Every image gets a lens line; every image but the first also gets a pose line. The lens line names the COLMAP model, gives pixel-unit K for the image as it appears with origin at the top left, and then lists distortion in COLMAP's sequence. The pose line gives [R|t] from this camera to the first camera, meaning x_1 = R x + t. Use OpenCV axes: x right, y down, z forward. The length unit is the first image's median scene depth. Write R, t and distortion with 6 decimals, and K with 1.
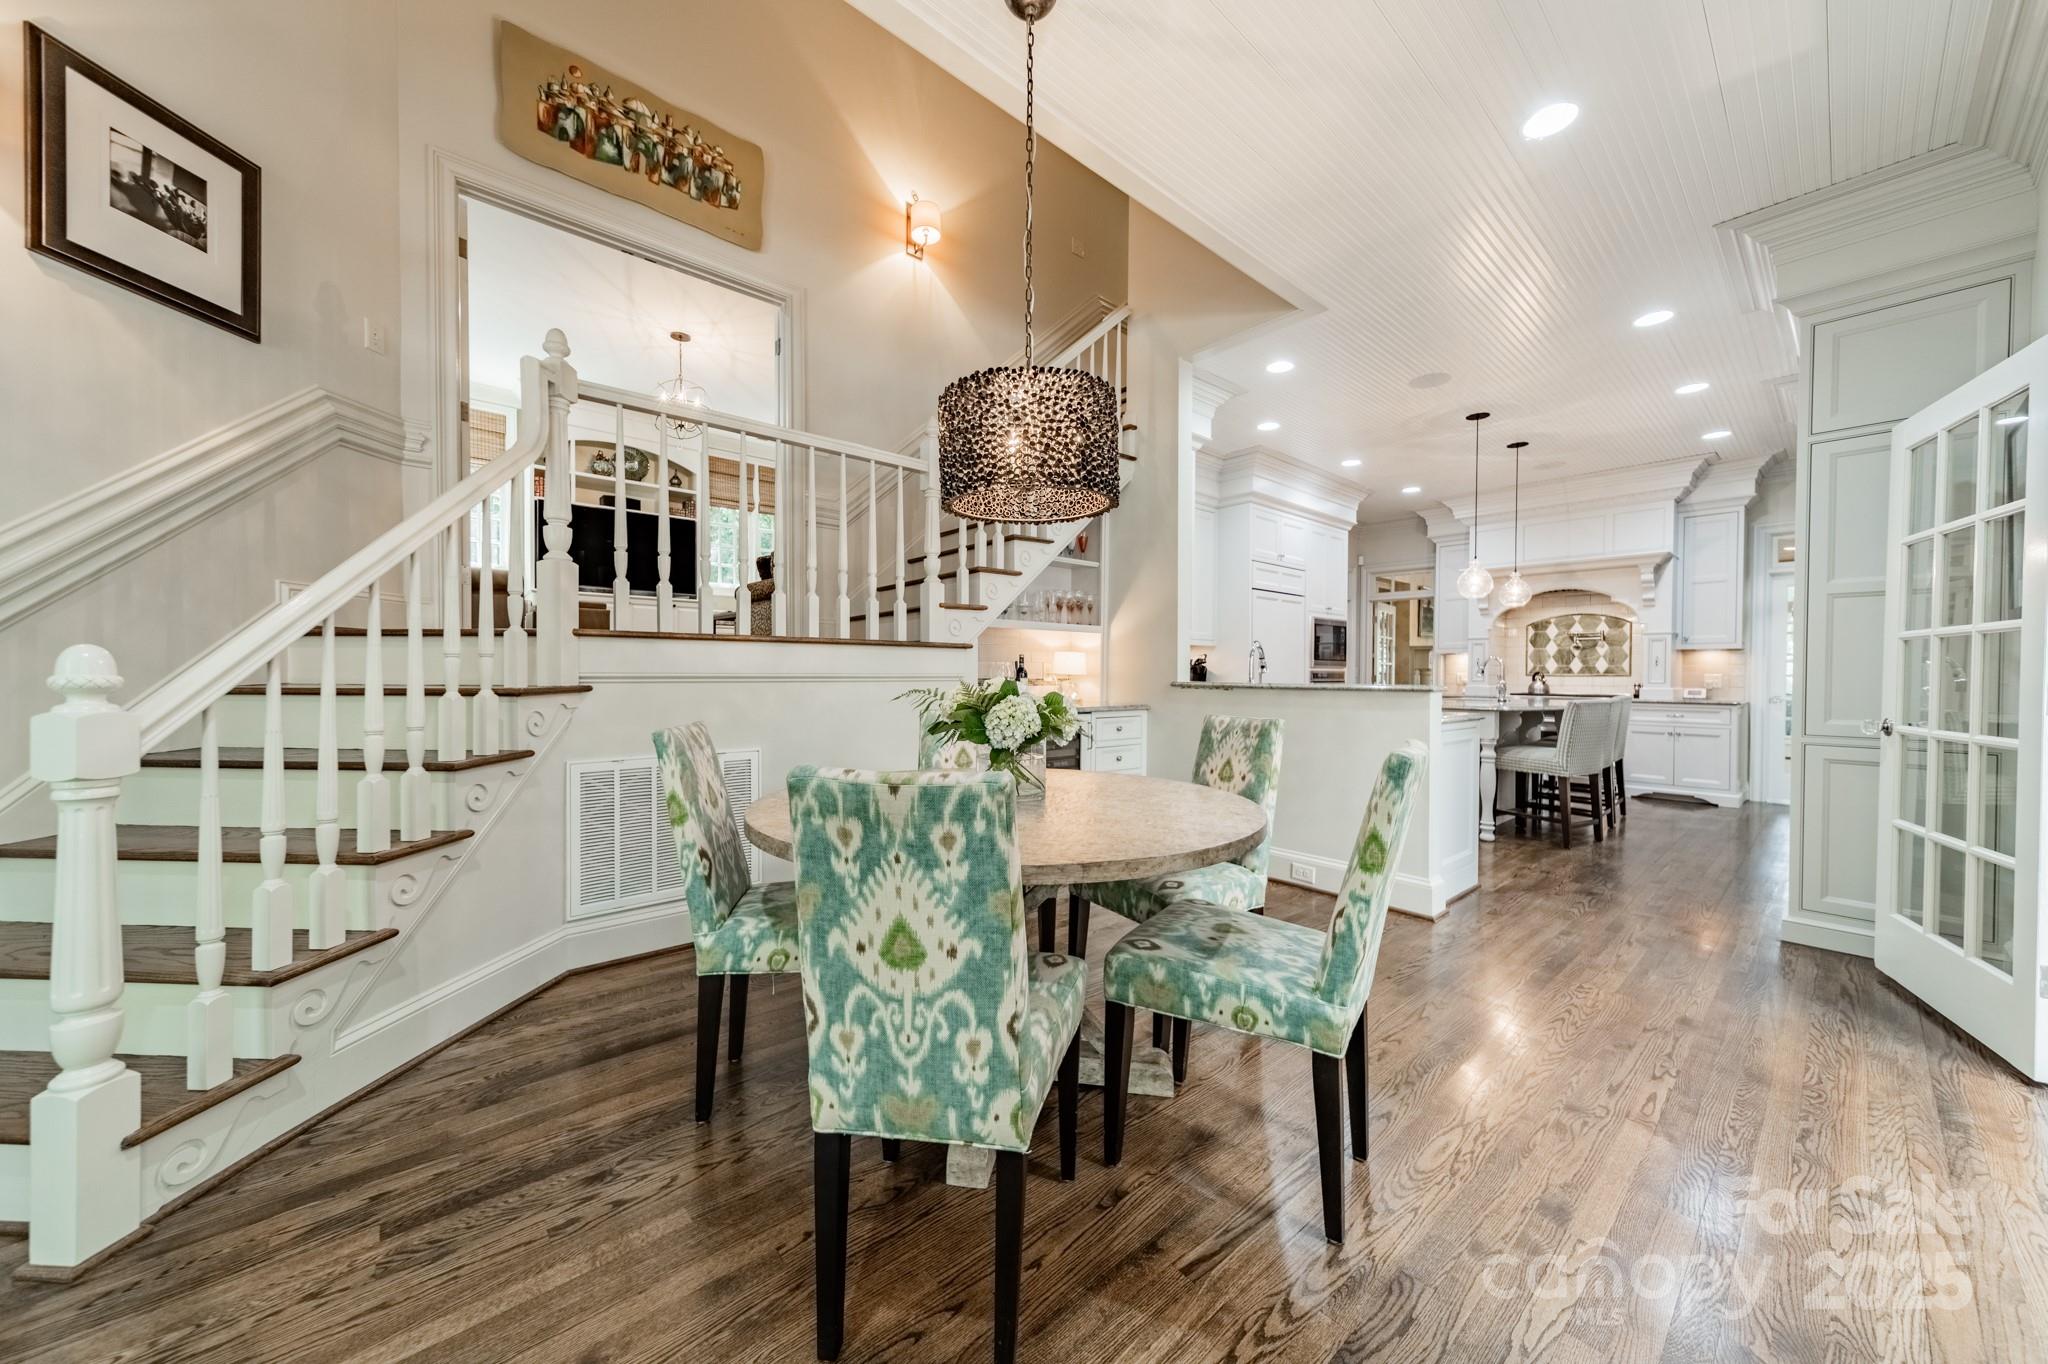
lens RADIAL K [[714.3, 0, 1028.1], [0, 714.3, 679.6], [0, 0, 1]] dist [0.008792, 0.000280]
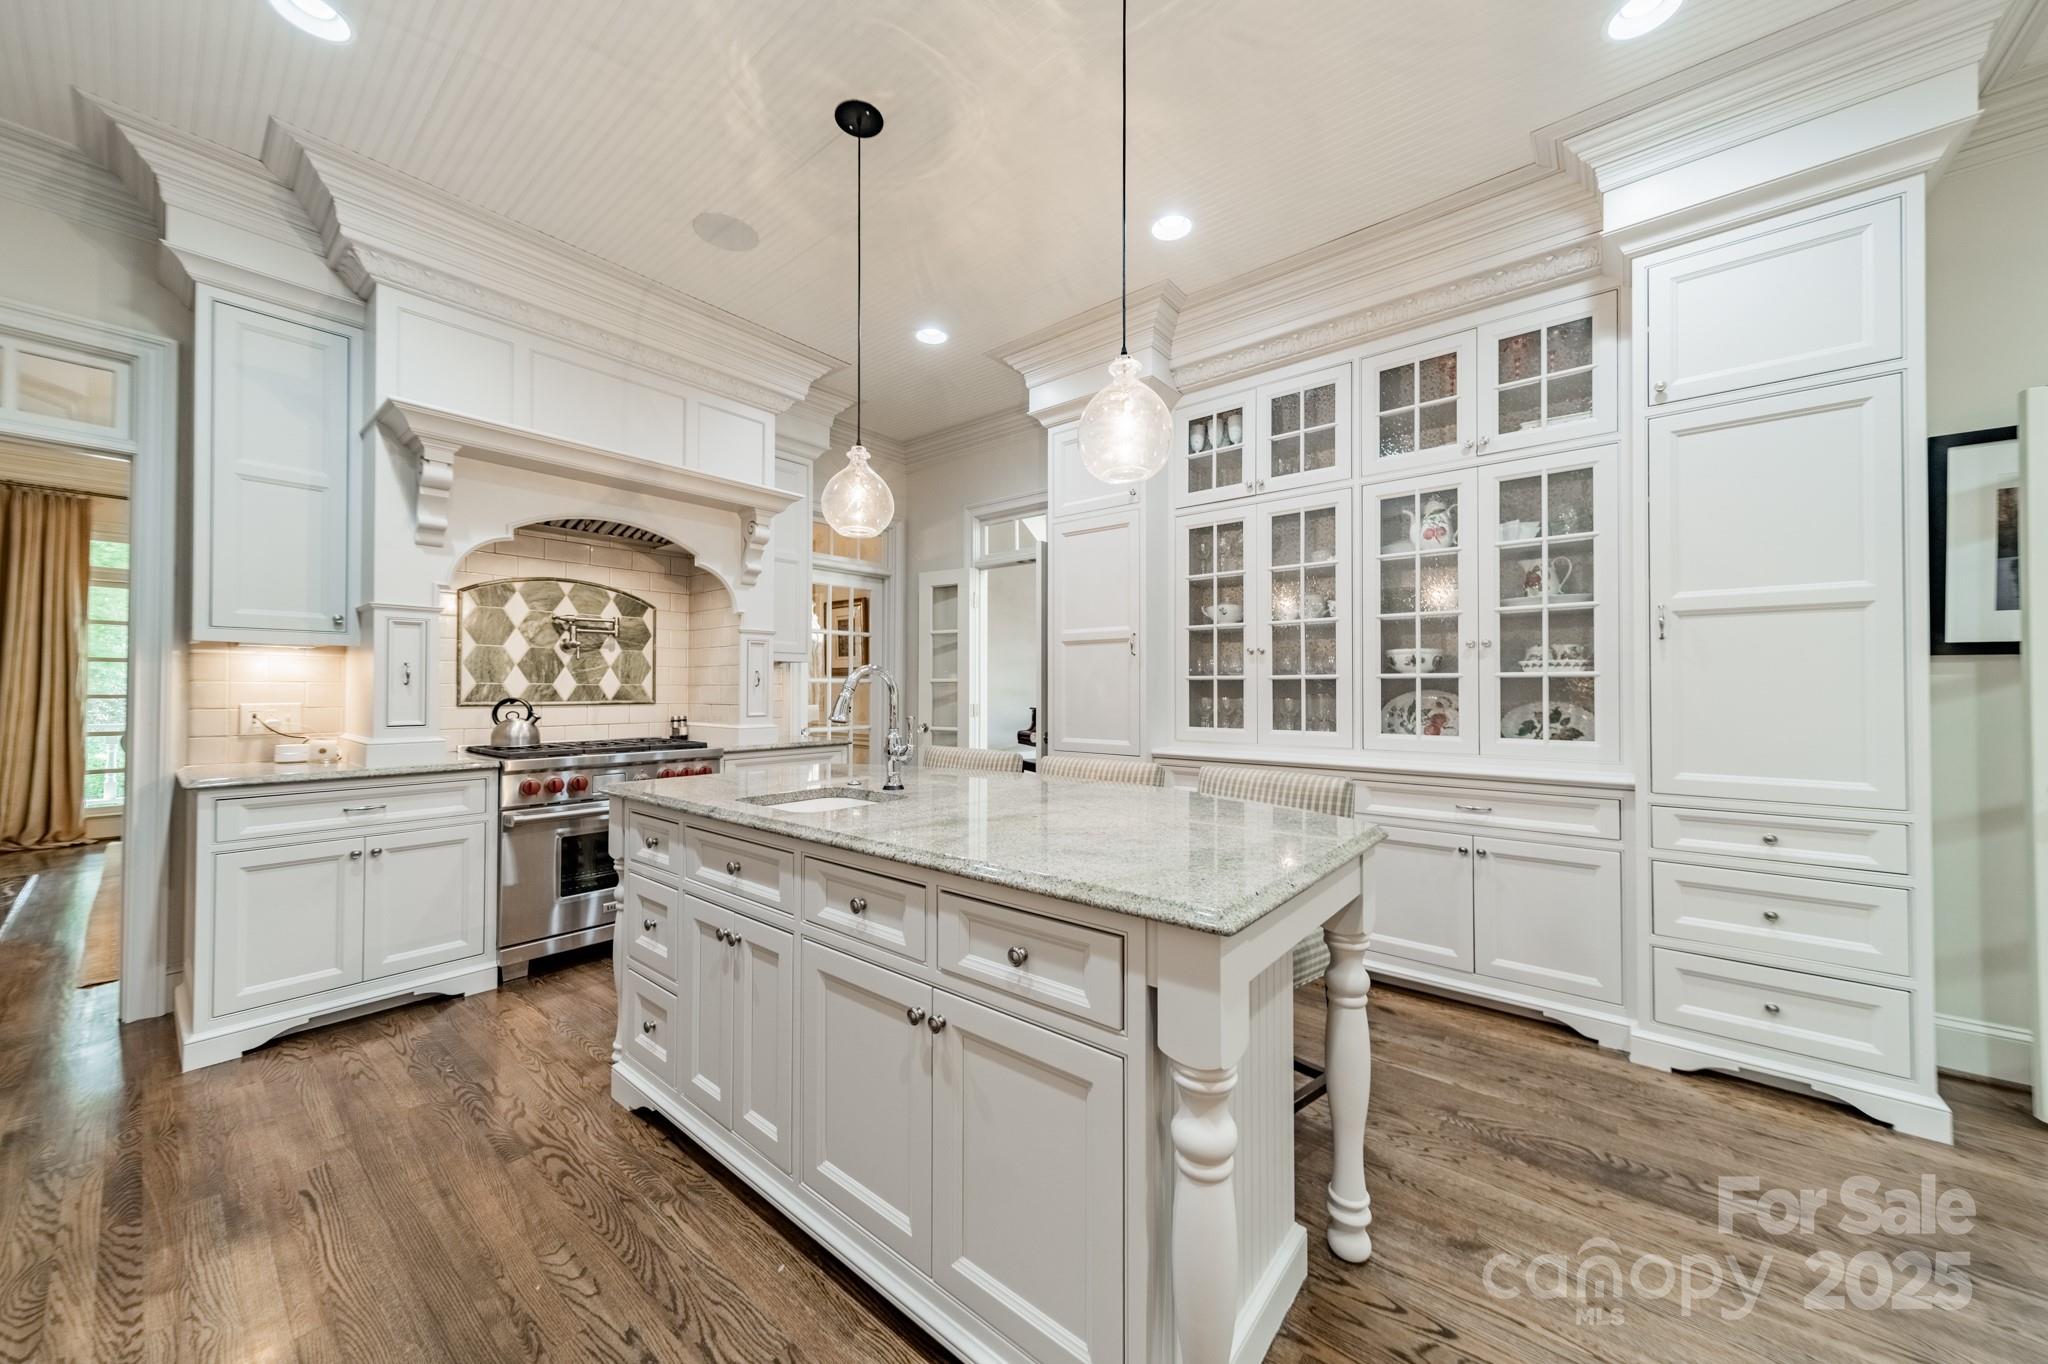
lens RADIAL K [[714.3, 0, 1028.3], [0, 714.3, 681.7], [0, 0, 1]] dist [0.008792, 0.000280]
pose [[-0.175588, -0.004551, 0.984453, 0.230328], [0.002217, 0.999985, 0.005018, -0.023256], [-0.984461, 0.003064, -0.175575, 0.782195]]
